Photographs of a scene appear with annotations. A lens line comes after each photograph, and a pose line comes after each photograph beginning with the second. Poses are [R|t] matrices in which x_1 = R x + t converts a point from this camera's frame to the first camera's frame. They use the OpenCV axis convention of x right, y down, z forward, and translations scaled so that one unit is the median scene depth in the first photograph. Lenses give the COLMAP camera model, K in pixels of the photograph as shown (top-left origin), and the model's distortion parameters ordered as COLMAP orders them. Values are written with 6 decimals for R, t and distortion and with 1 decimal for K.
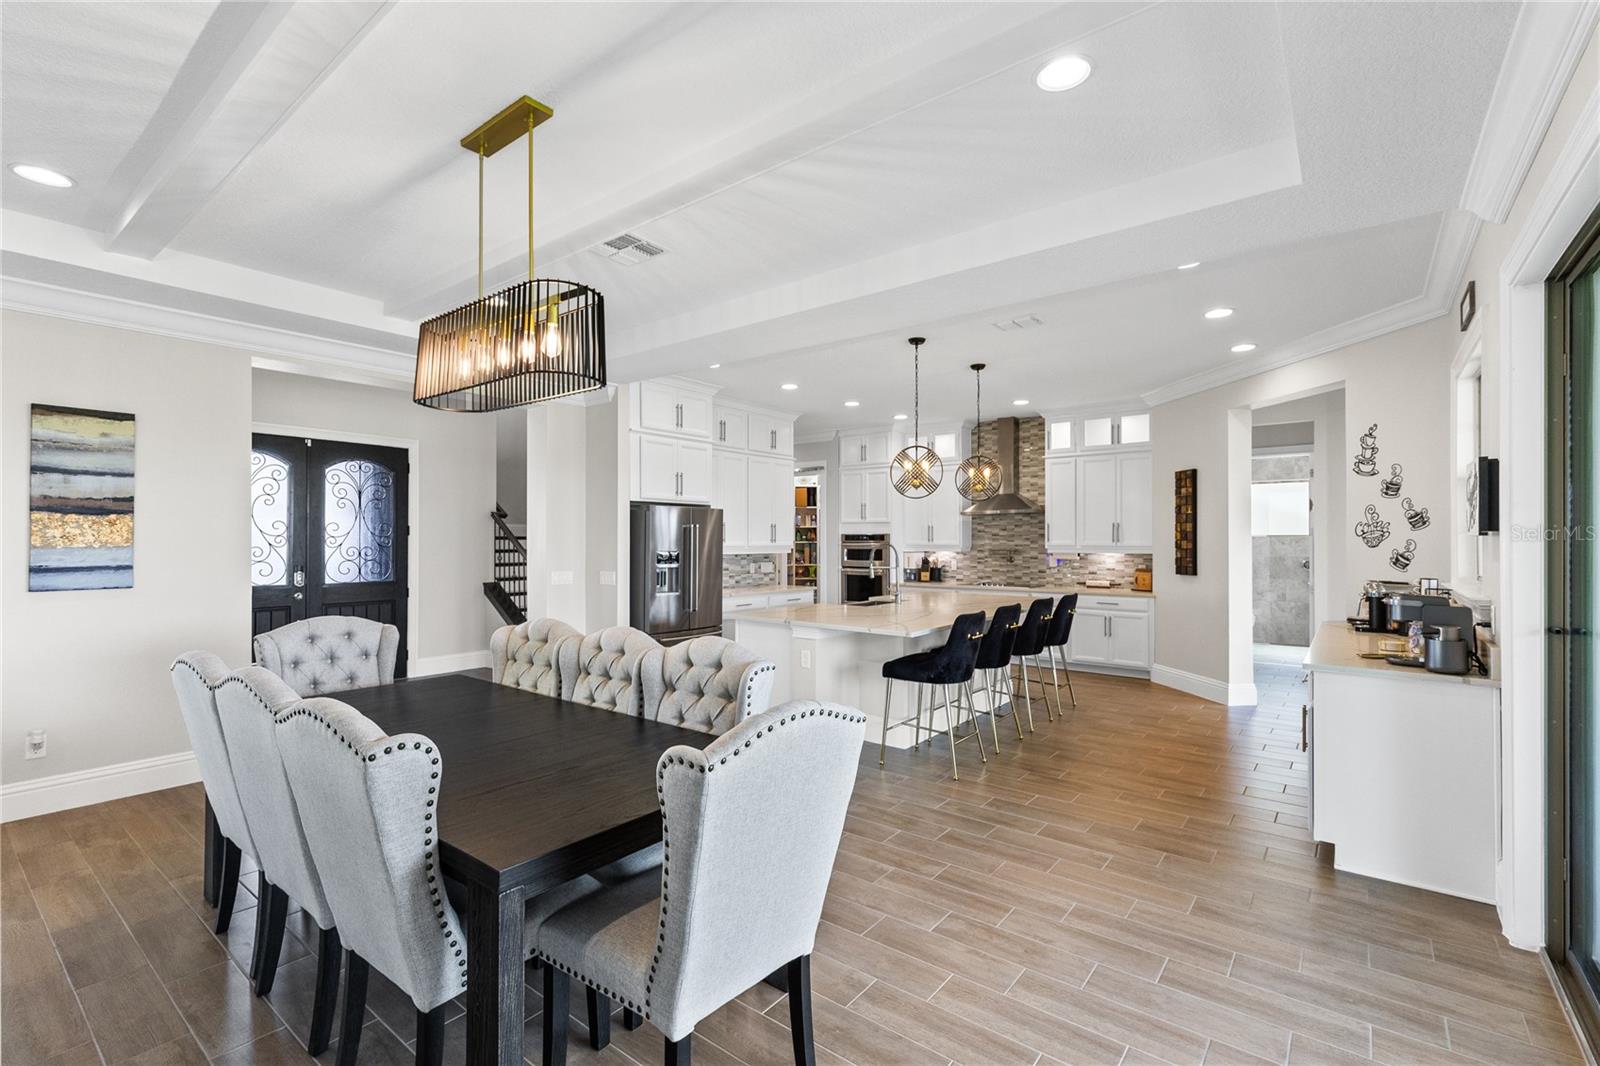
lens RADIAL K [[720.5, 0, 794.4], [0, 720.5, 538.0], [0, 0, 1]] dist [0.001057, -0.001197]
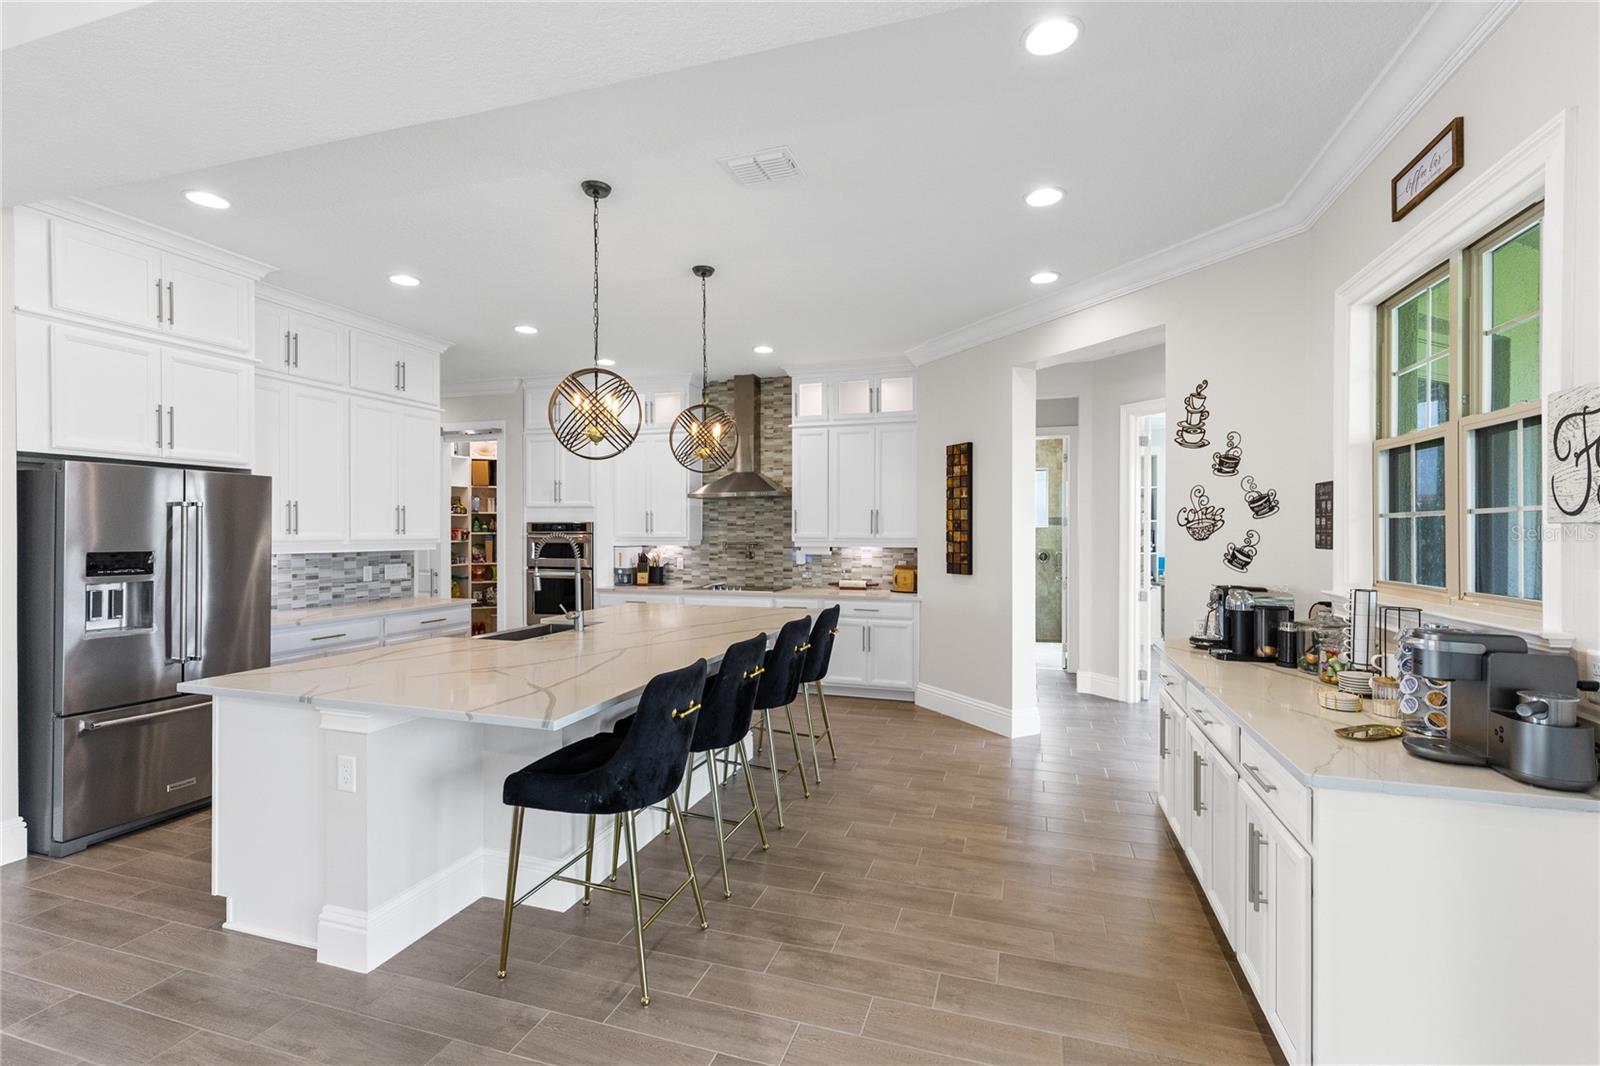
lens RADIAL K [[720.5, 0, 808.3], [0, 720.5, 532.0], [0, 0, 1]] dist [0.001057, -0.001197]
pose [[0.931565, 0.000091, 0.363575, 0.095987], [-0.001783, 0.999989, 0.004318, 0.001032], [-0.363570, -0.004671, 0.931555, 0.319743]]
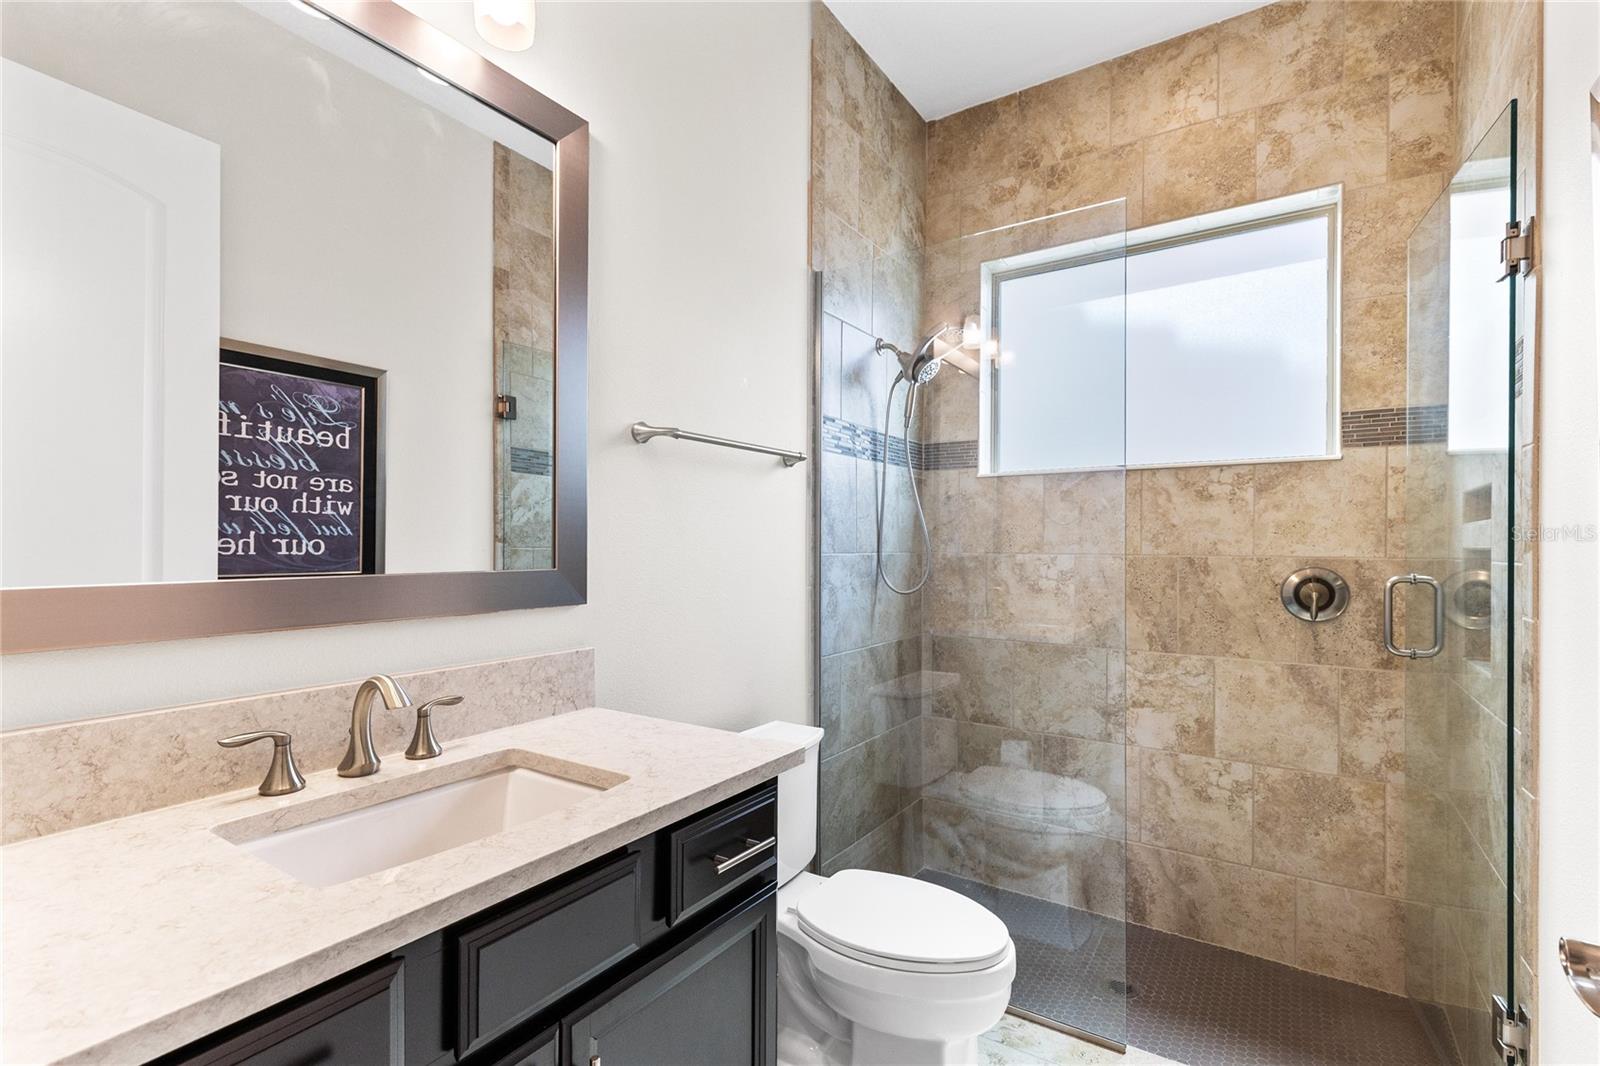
lens RADIAL K [[720.5, 0, 801.3], [0, 720.5, 545.1], [0, 0, 1]] dist [0.001057, -0.001197]
pose [[0.995717, 0.004583, 0.092343, 0.872019], [-0.004785, 0.999987, 0.001967, 0.037070], [-0.092333, -0.002400, 0.995725, 1.289926]]
